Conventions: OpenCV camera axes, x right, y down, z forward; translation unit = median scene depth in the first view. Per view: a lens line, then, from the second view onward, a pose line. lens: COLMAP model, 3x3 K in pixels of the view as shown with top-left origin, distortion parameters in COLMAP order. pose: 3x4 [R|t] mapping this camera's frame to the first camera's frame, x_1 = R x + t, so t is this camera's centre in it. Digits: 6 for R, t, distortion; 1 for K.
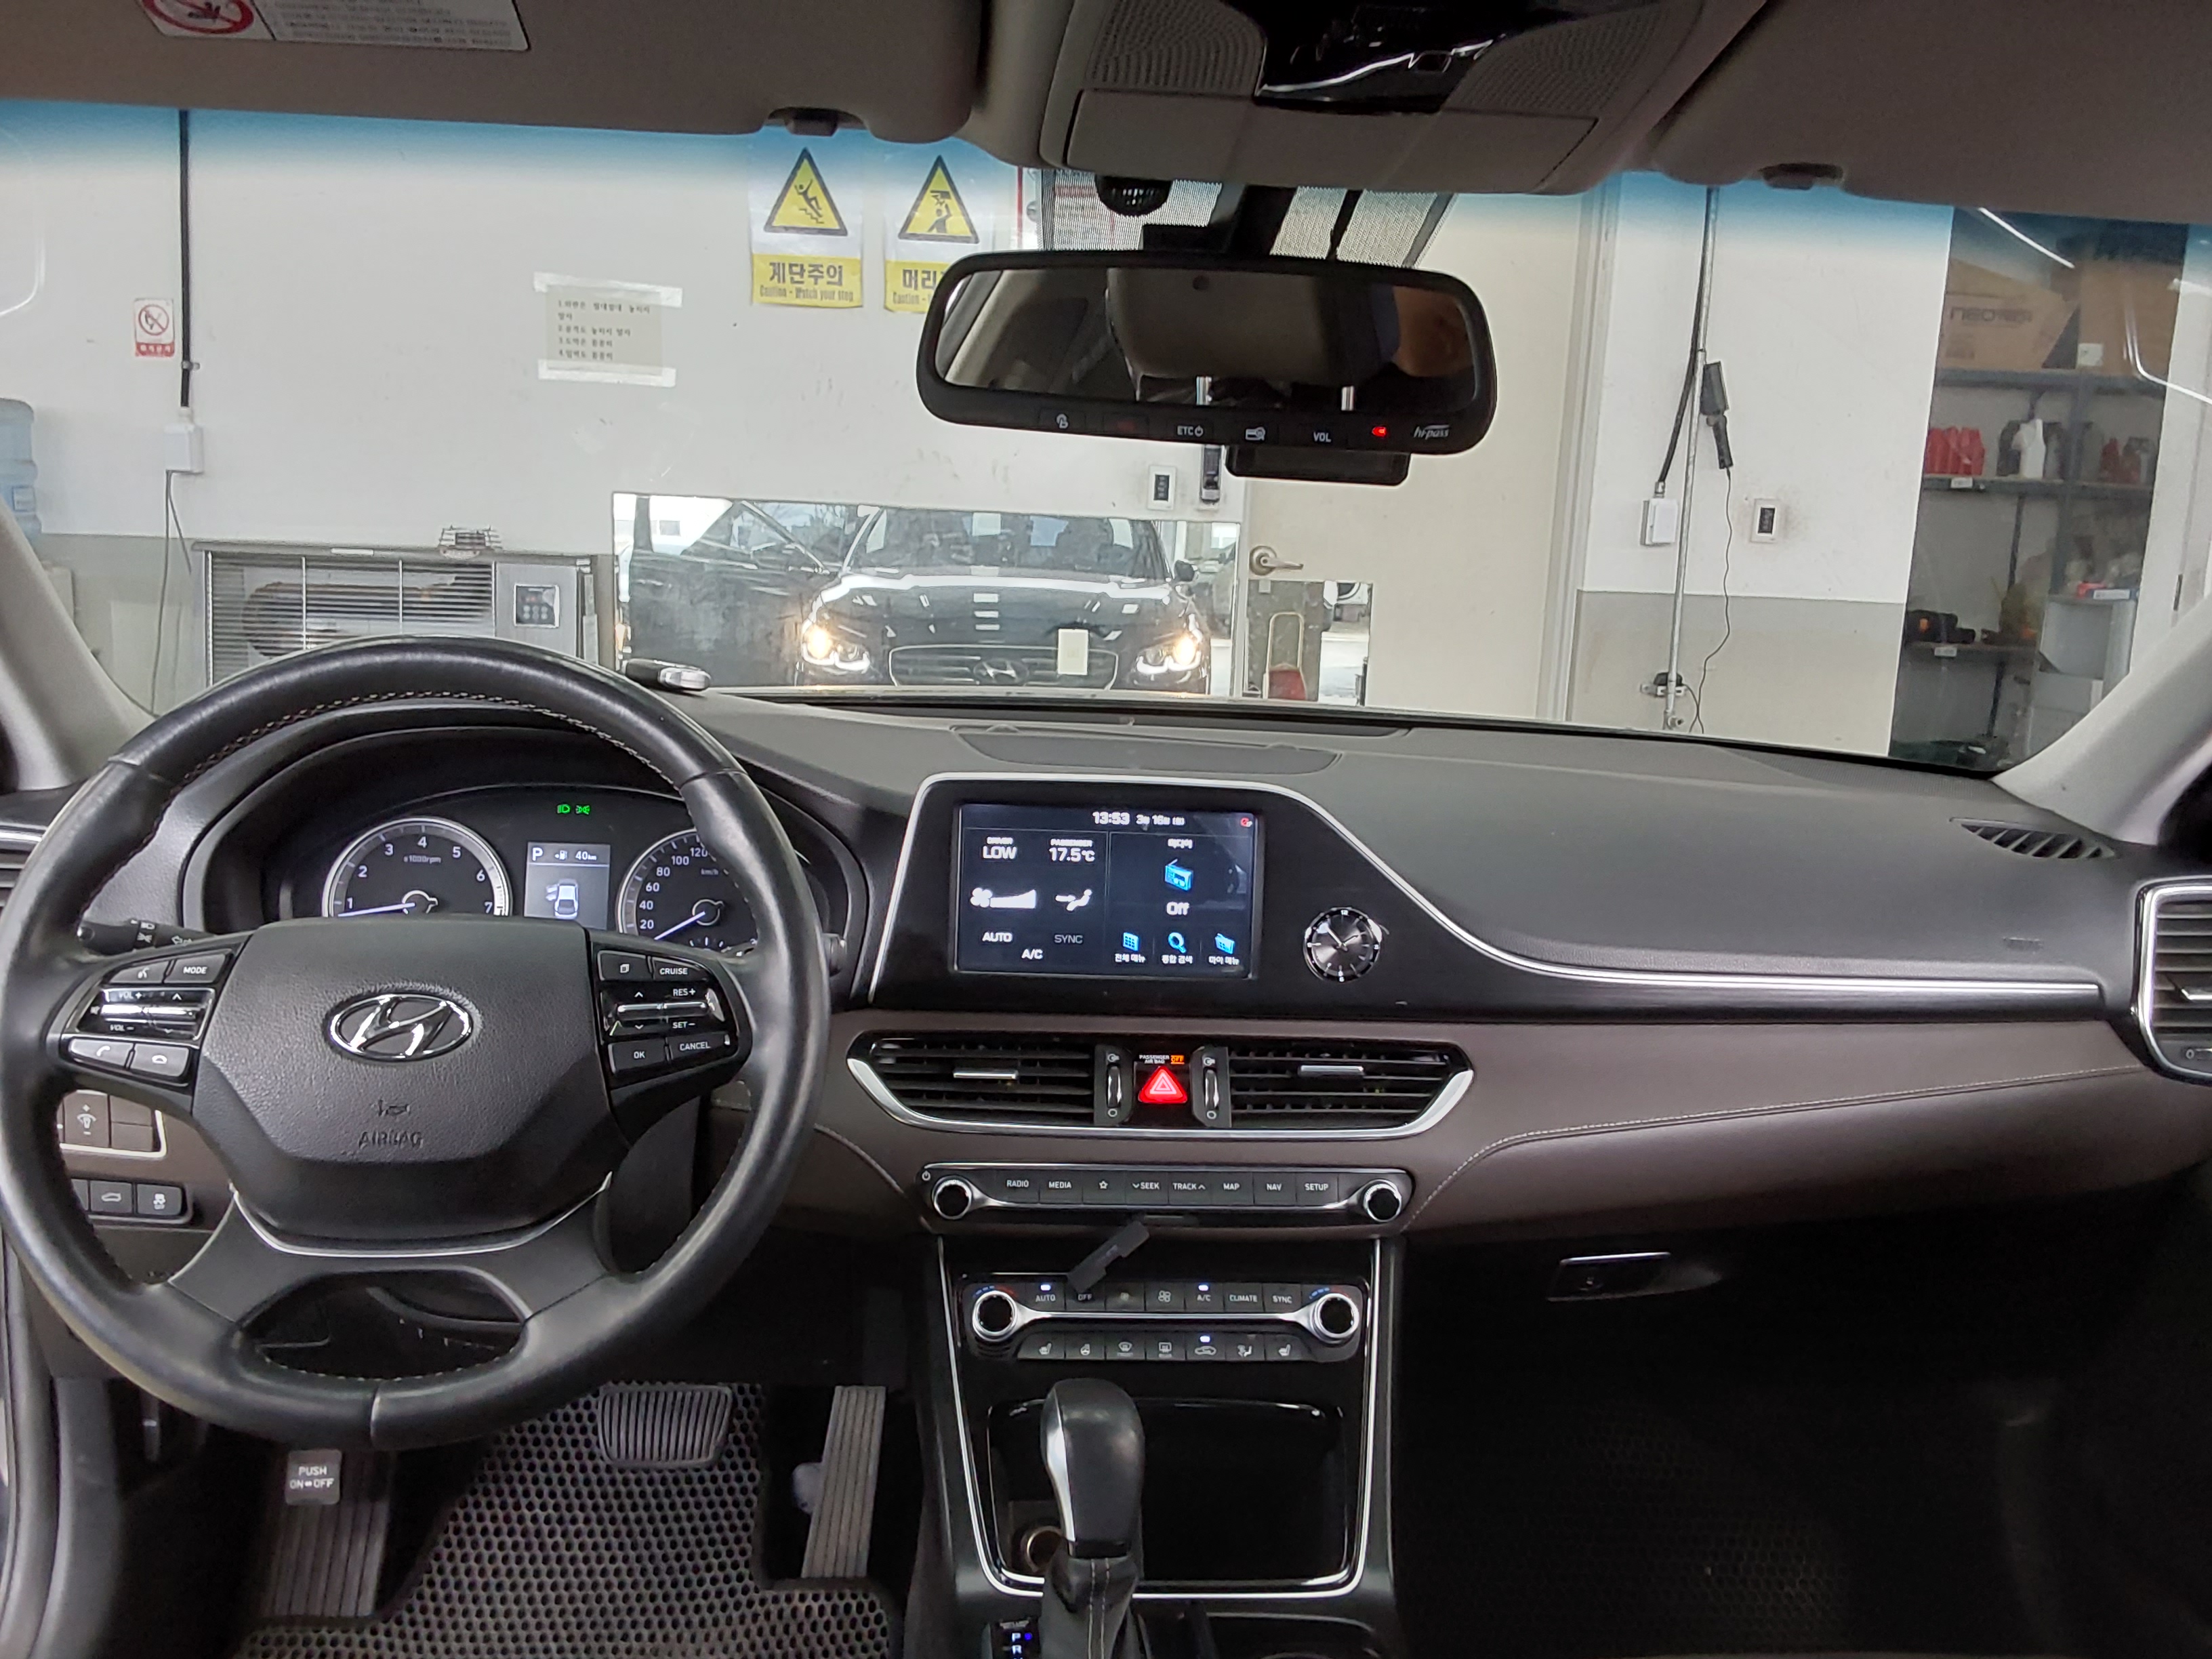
lens RADIAL K [[1731.5, 0, 1111.7], [0, 1731.5, 828.8], [0, 0, 1]] dist [0.009997, -0.013989]
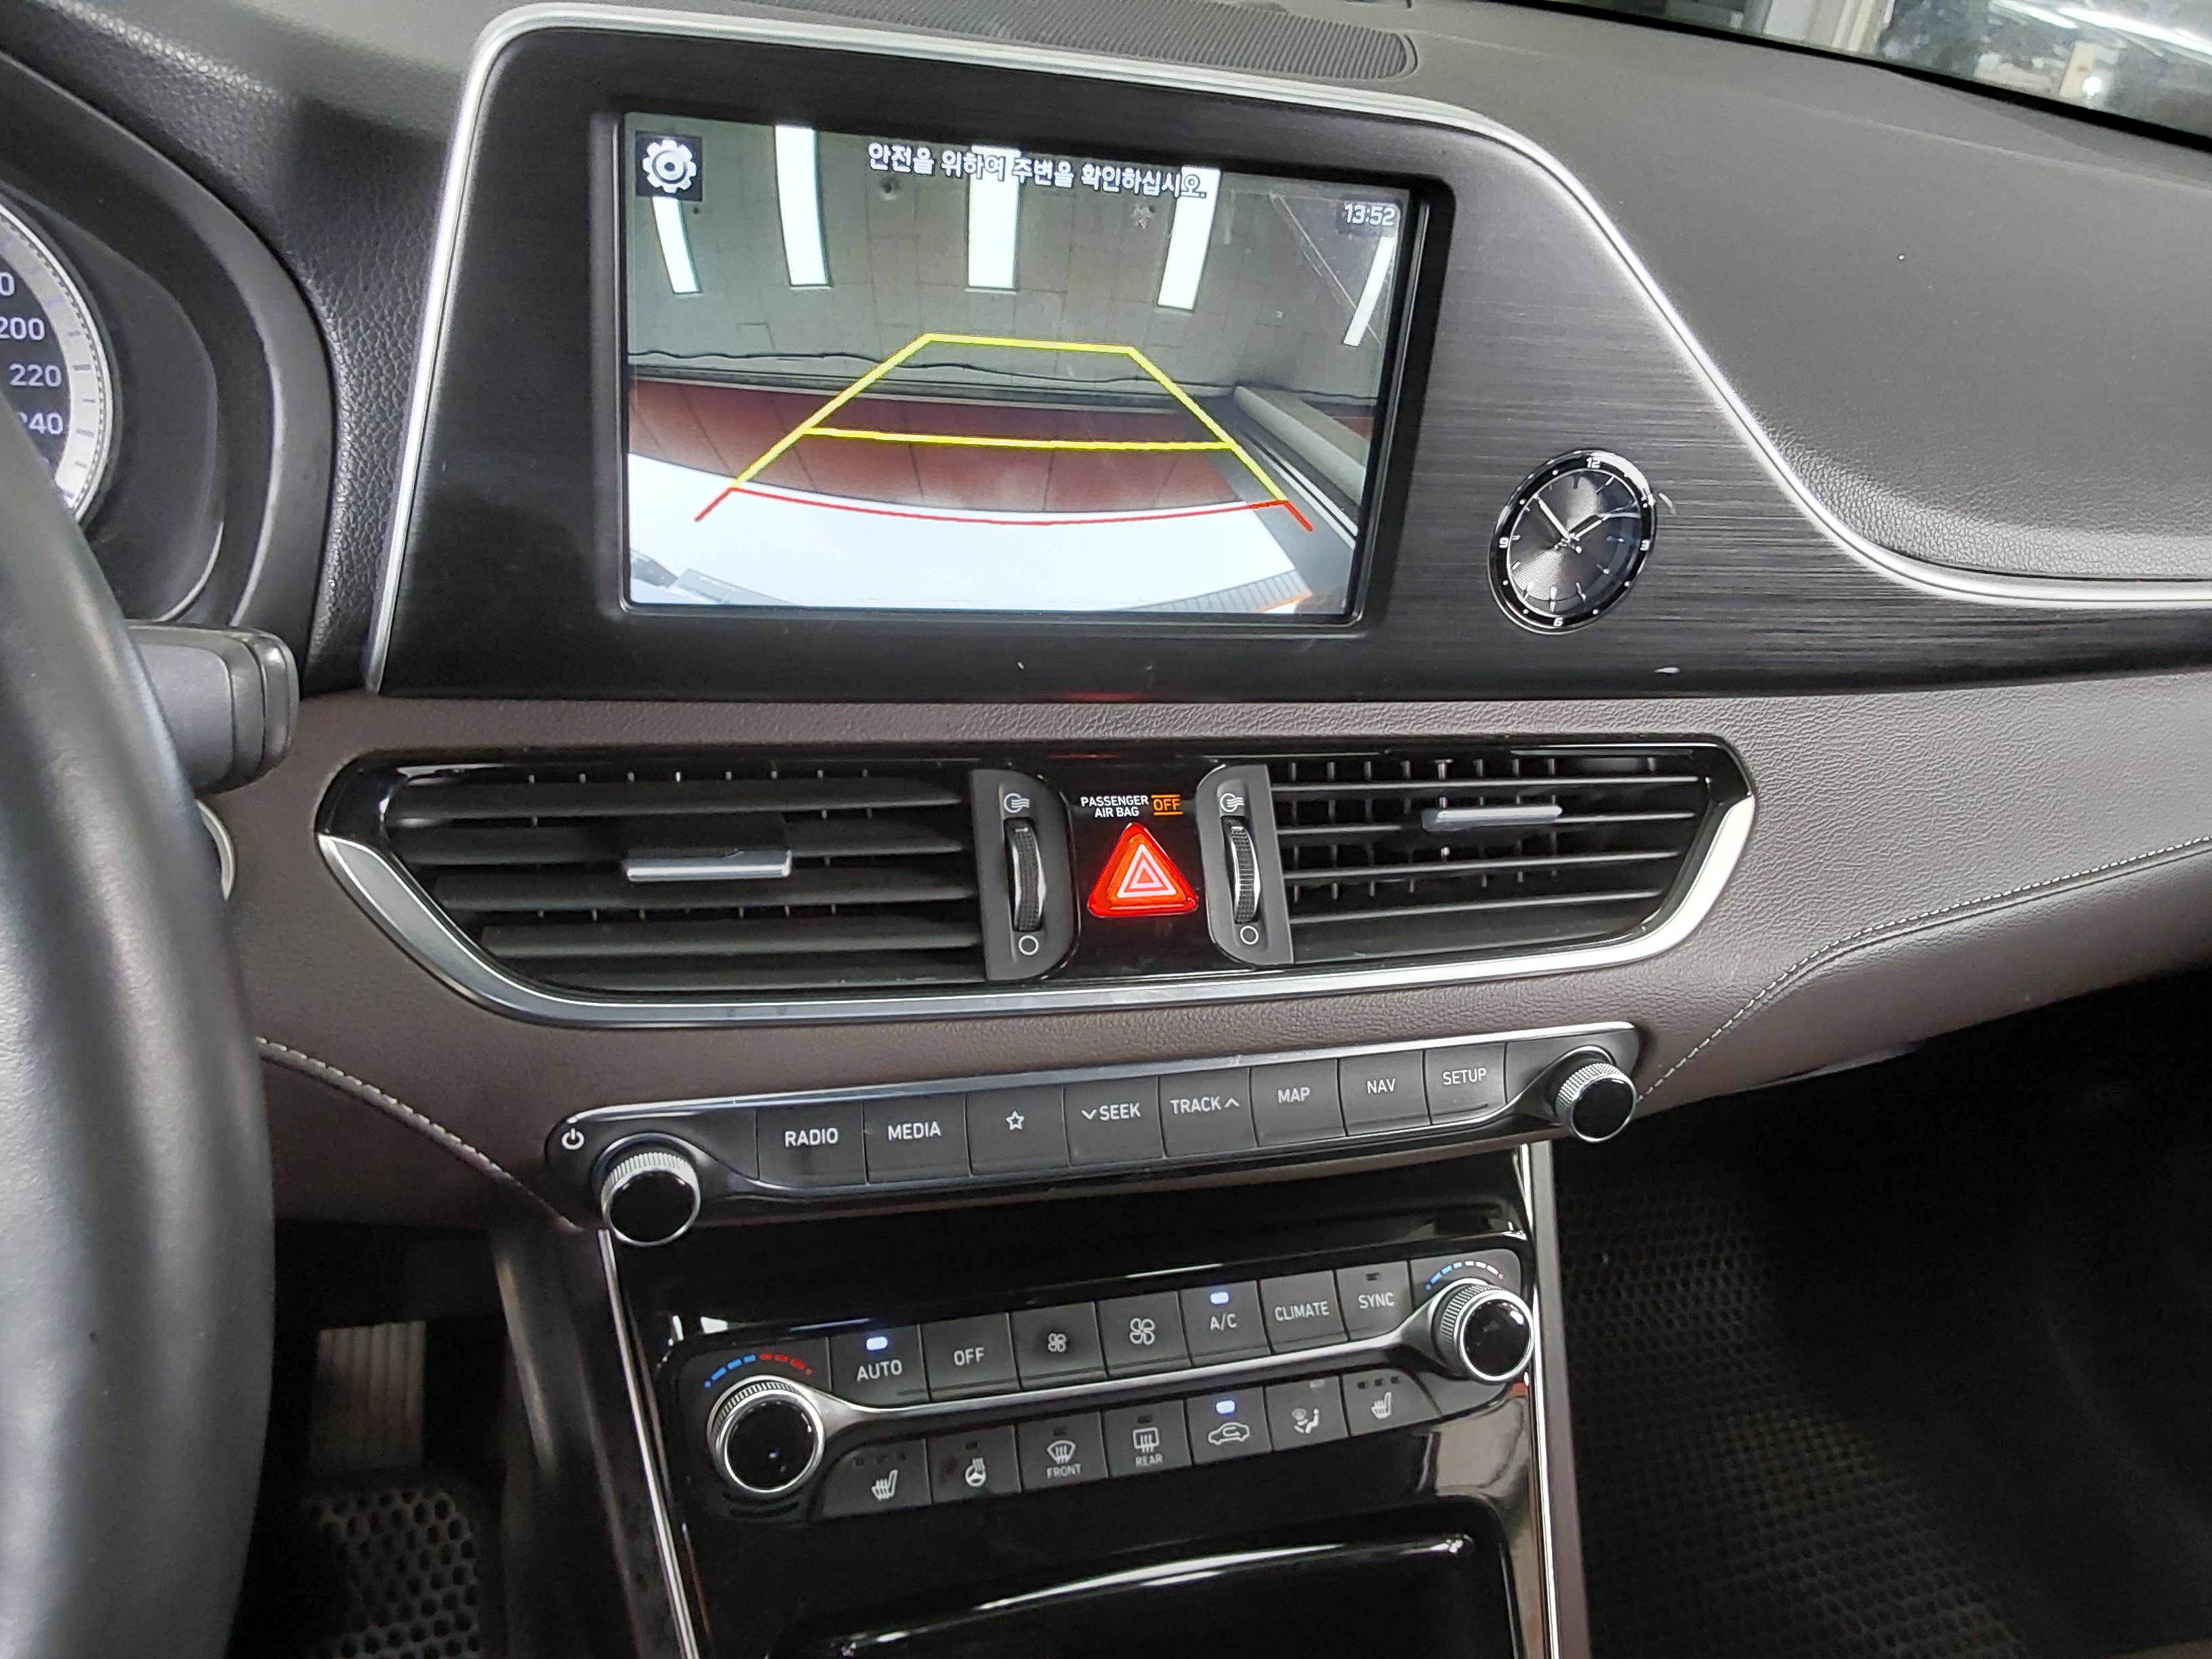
lens RADIAL K [[1731.5, 0, 1107.3], [0, 1731.5, 836.7], [0, 0, 1]] dist [0.009997, -0.013989]
pose [[0.959652, -0.044273, 0.277683, -0.094093], [-0.063822, 0.927459, 0.368438, -0.014243], [-0.273852, -0.371294, 0.887212, 0.627502]]
